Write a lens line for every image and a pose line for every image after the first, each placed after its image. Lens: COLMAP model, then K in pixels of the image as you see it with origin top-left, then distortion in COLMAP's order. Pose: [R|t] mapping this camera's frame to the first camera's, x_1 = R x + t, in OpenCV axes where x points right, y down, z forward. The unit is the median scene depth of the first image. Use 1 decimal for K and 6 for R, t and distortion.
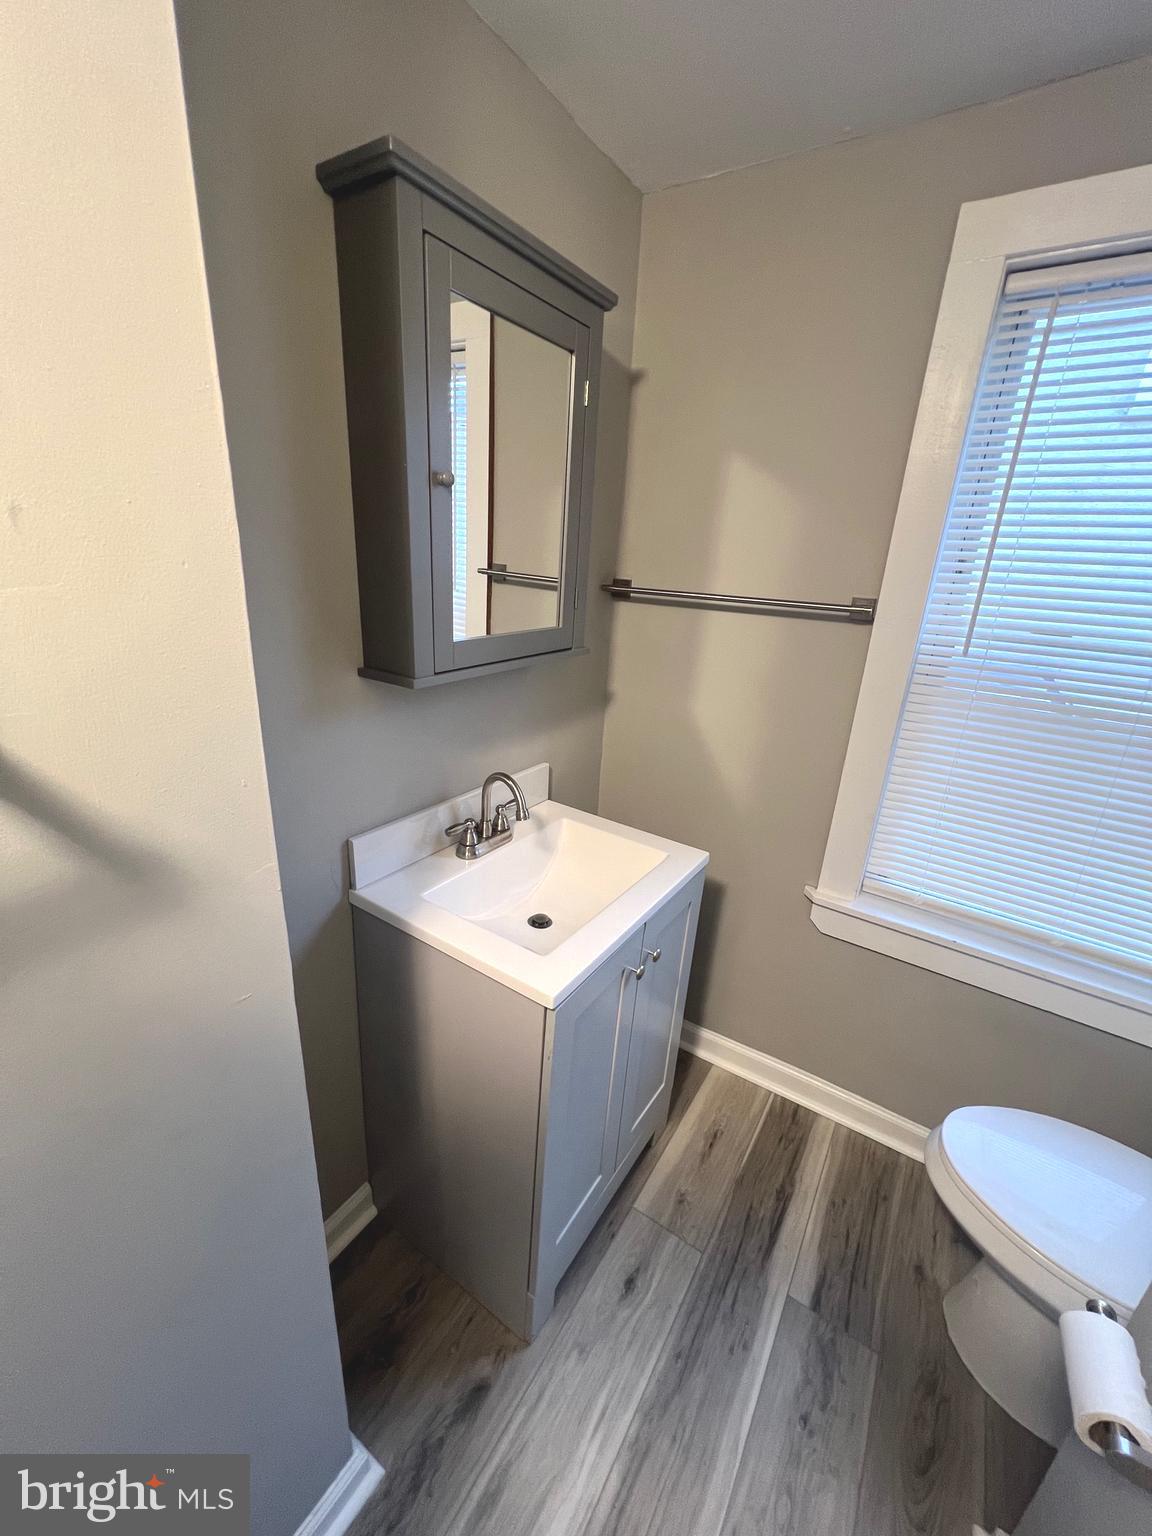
lens RADIAL K [[618.2, 0, 574.6], [0, 618.2, 765.4], [0, 0, 1]] dist [0.000532, -0.000093]
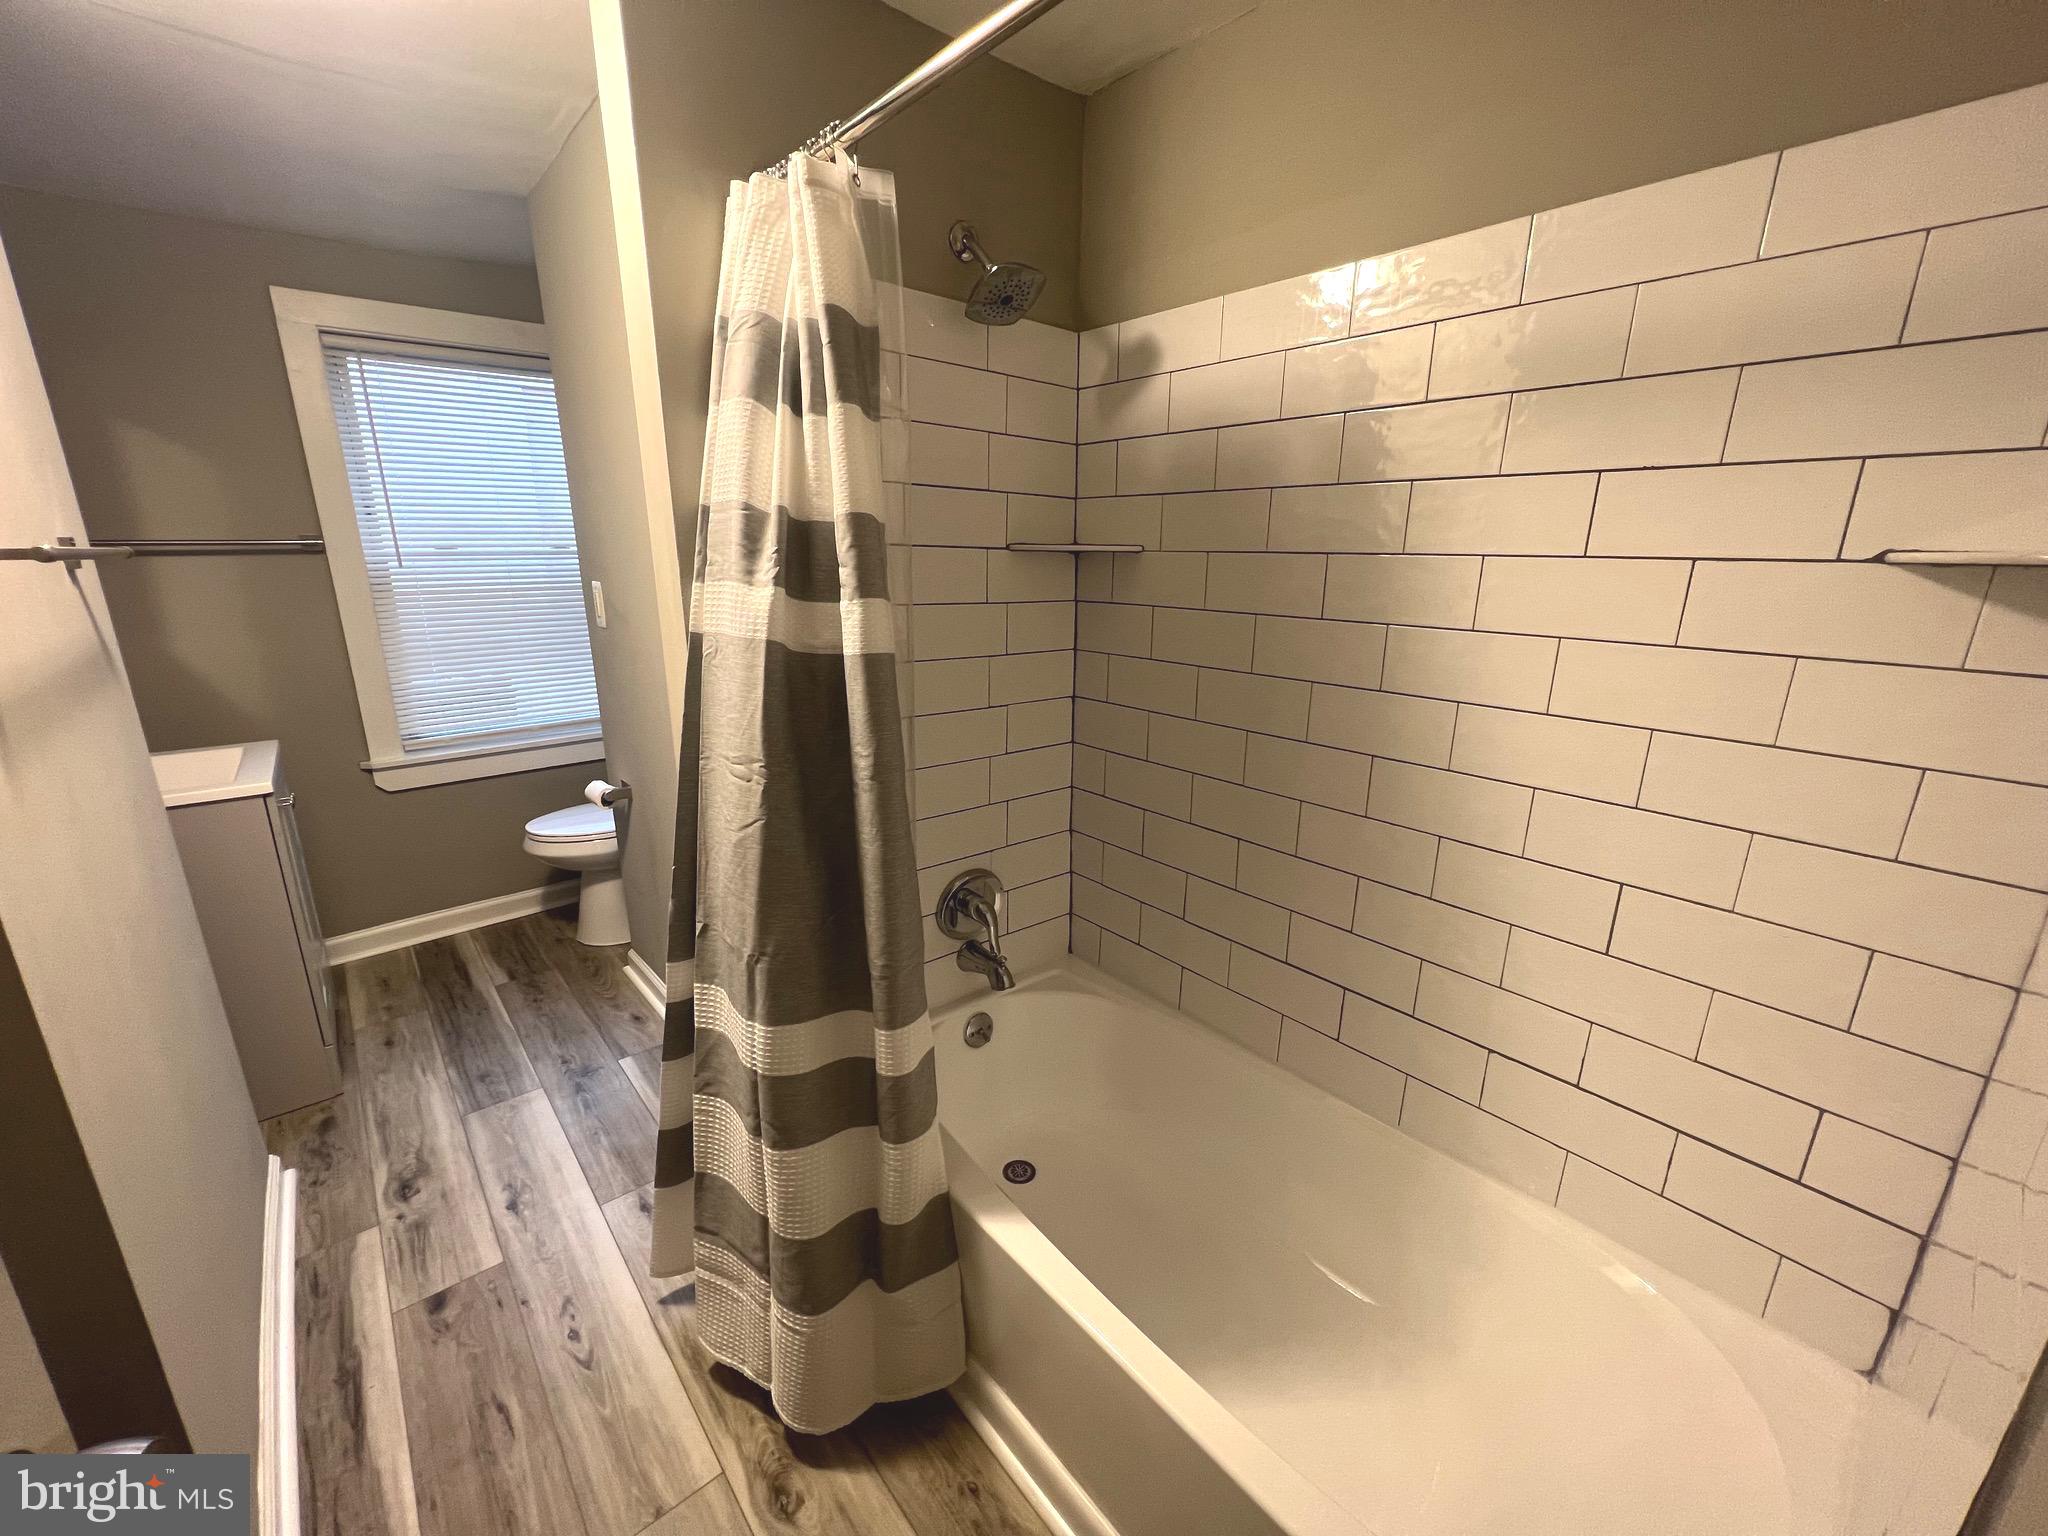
lens RADIAL K [[824.3, 0, 1021.4], [0, 824.3, 766.9], [0, 0, 1]] dist [0.000532, -0.000093]
pose [[0.286543, -0.312509, 0.905666, -0.971247], [0.325870, 0.920735, 0.214607, 0.351113], [-0.900945, 0.233635, 0.365667, -1.057294]]
